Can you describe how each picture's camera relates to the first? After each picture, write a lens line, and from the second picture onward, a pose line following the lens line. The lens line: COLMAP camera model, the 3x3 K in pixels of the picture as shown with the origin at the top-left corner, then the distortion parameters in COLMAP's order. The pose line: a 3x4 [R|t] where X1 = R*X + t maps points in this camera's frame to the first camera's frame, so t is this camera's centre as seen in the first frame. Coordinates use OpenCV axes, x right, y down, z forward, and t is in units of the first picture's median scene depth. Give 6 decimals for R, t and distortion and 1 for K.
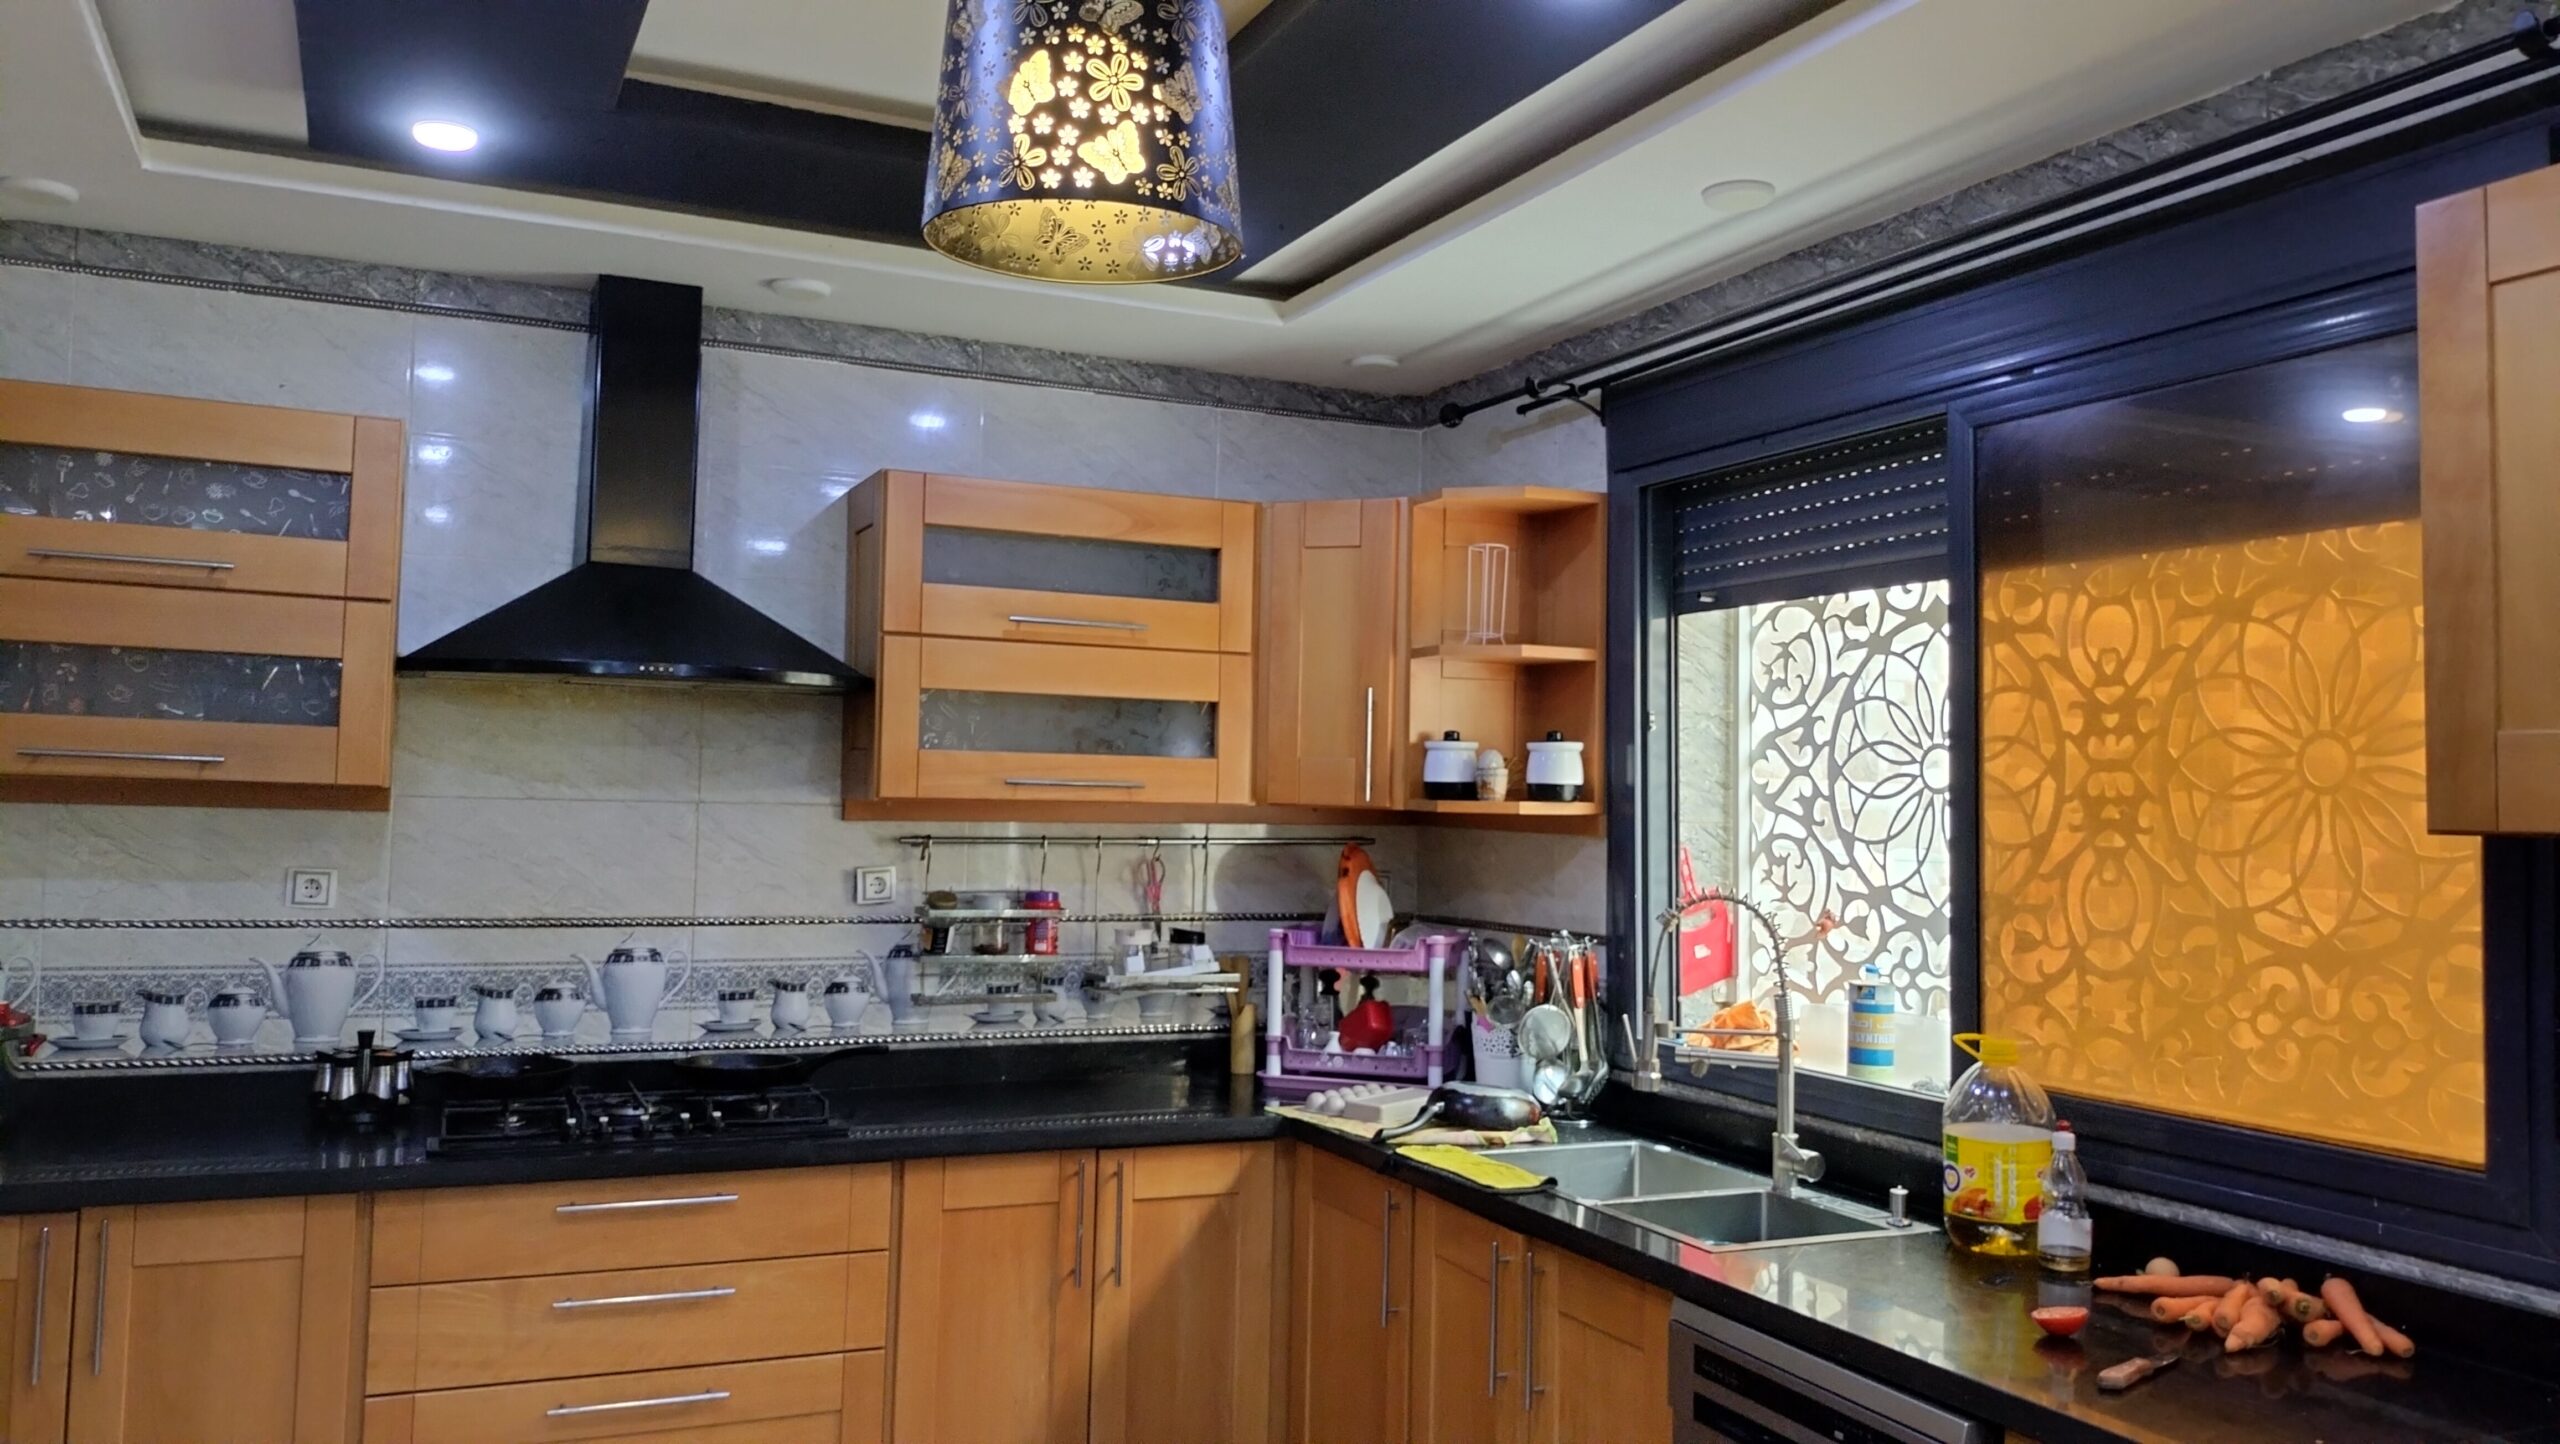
lens RADIAL K [[1879.5, 0, 1280.0], [0, 1879.5, 722.0], [0, 0, 1]] dist [0.072554, -0.124290]
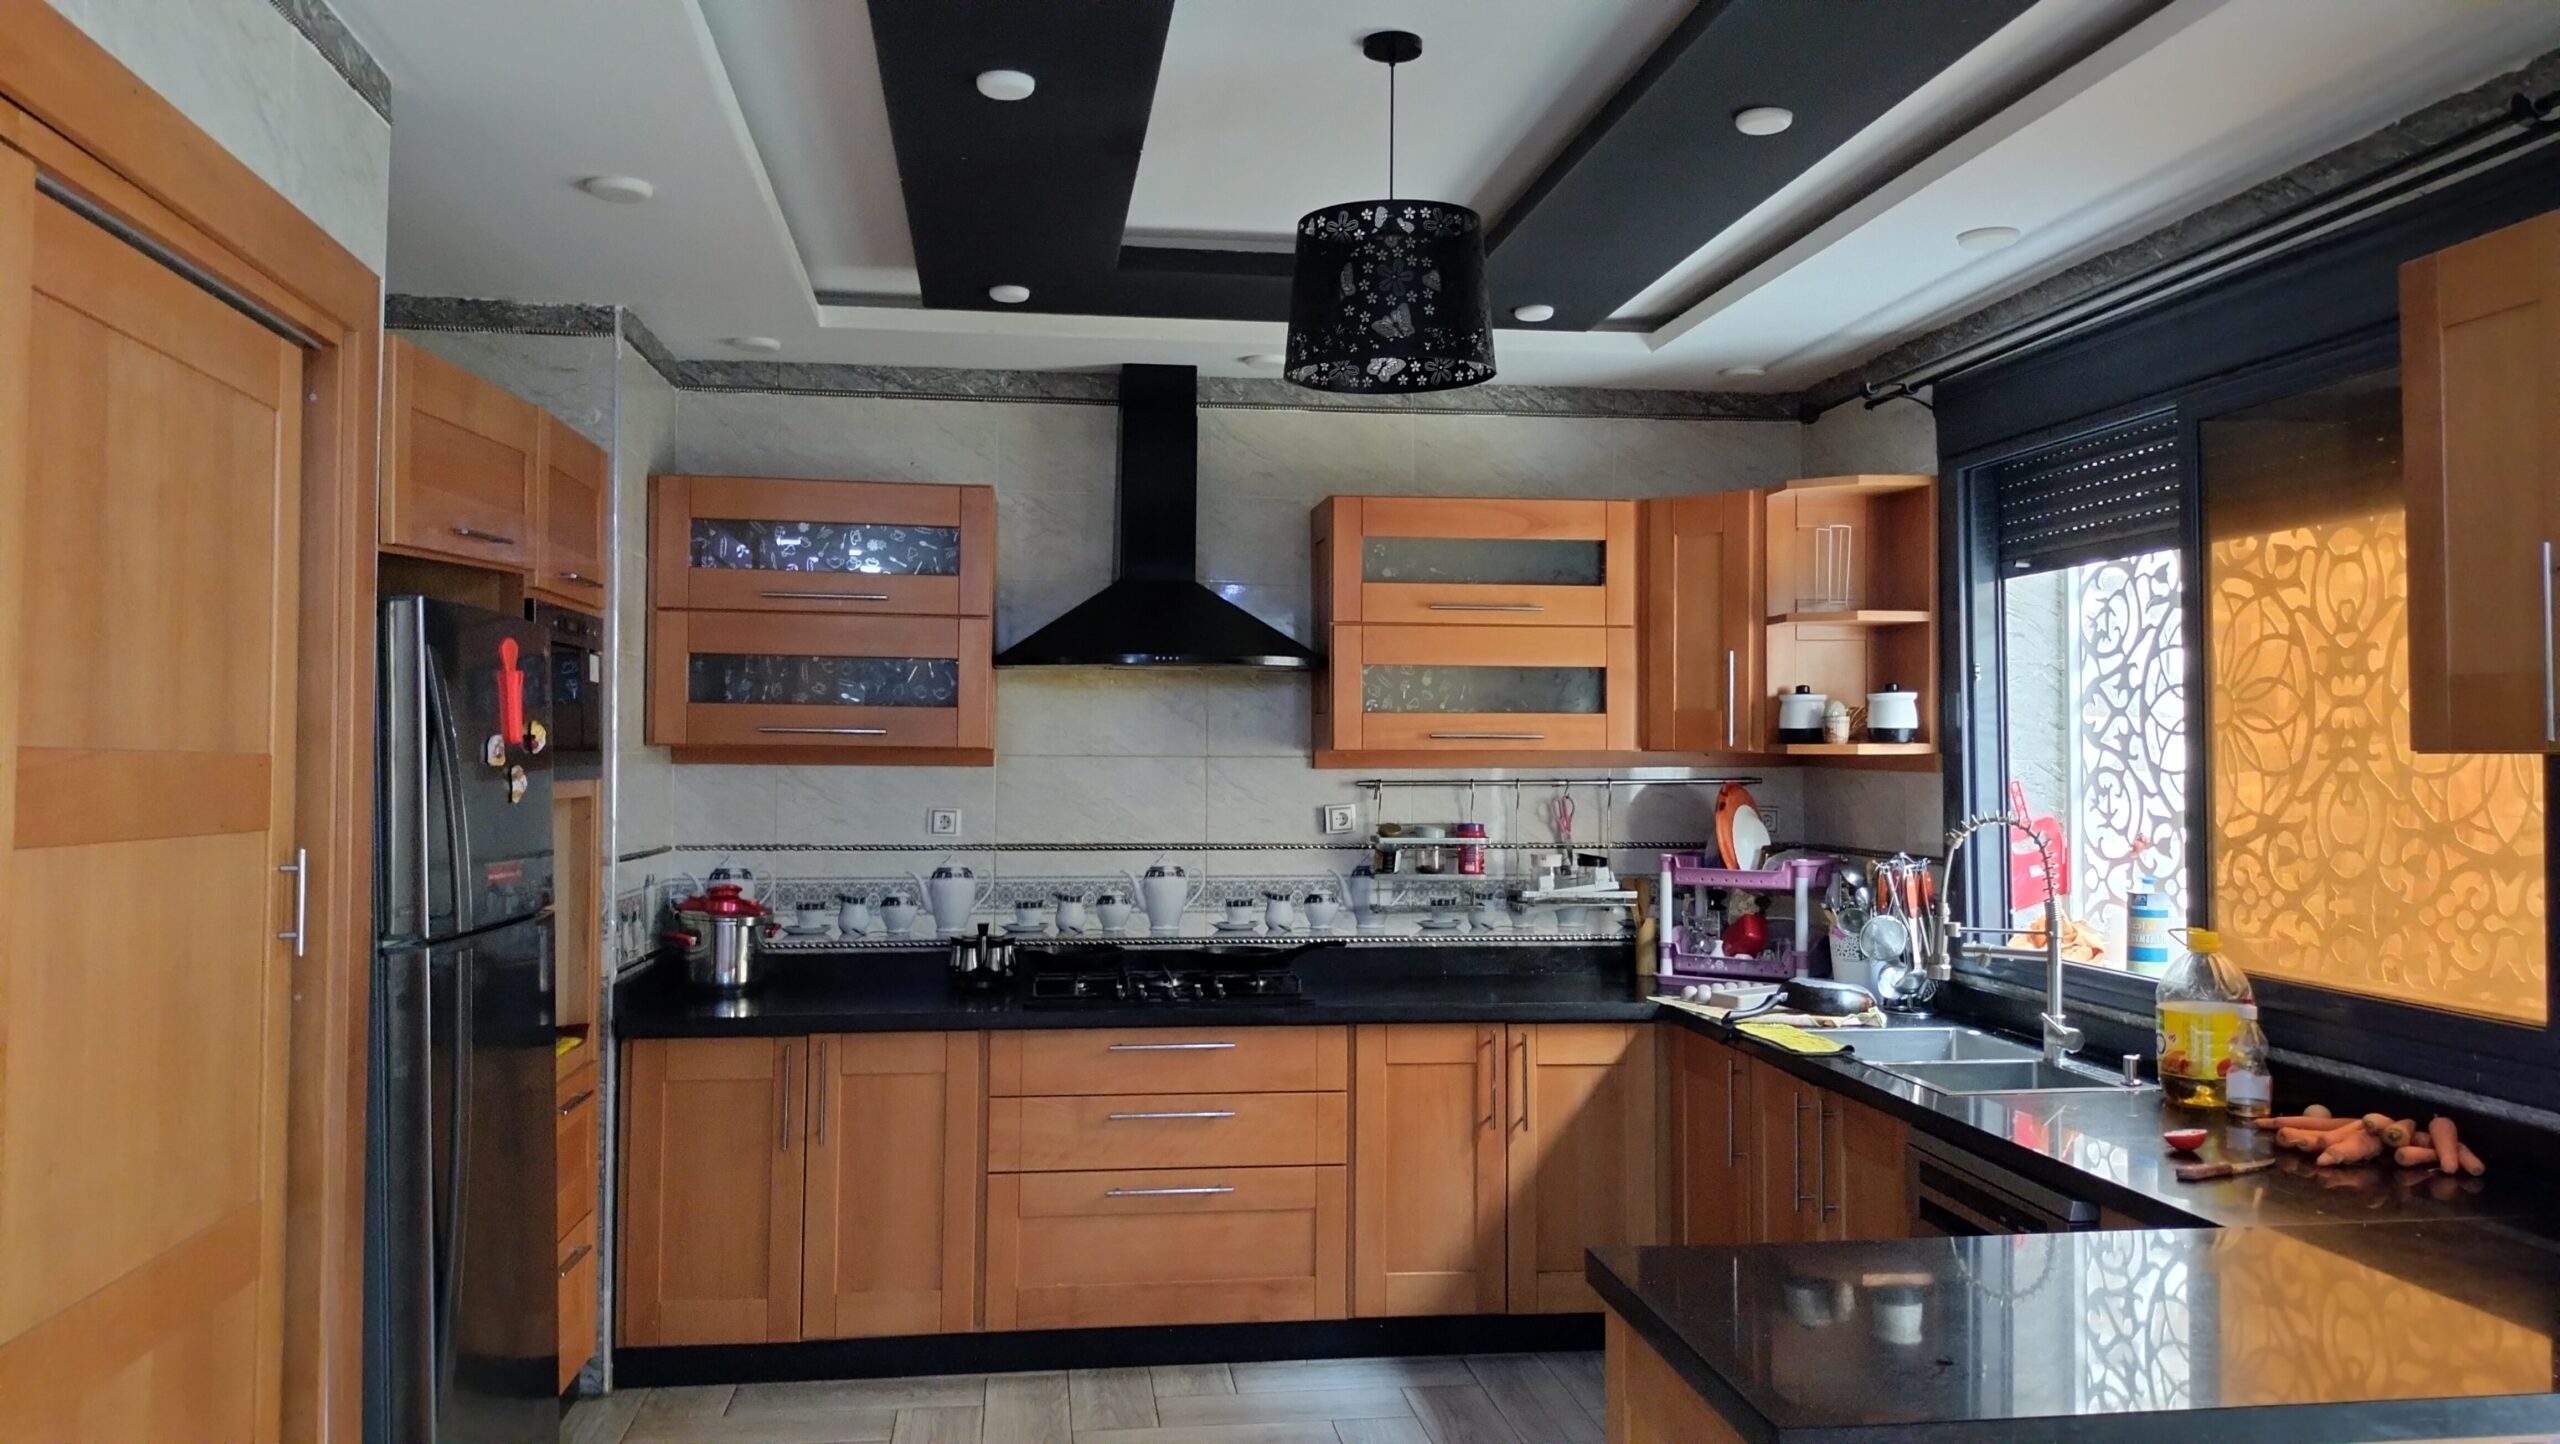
lens RADIAL K [[1879.5, 0, 1280.0], [0, 1879.5, 722.0], [0, 0, 1]] dist [0.072554, -0.124290]
pose [[0.956290, -0.023393, -0.291481, 0.130972], [0.030417, 0.999345, 0.019588, -0.005917], [0.290832, -0.027598, 0.956376, -0.250368]]
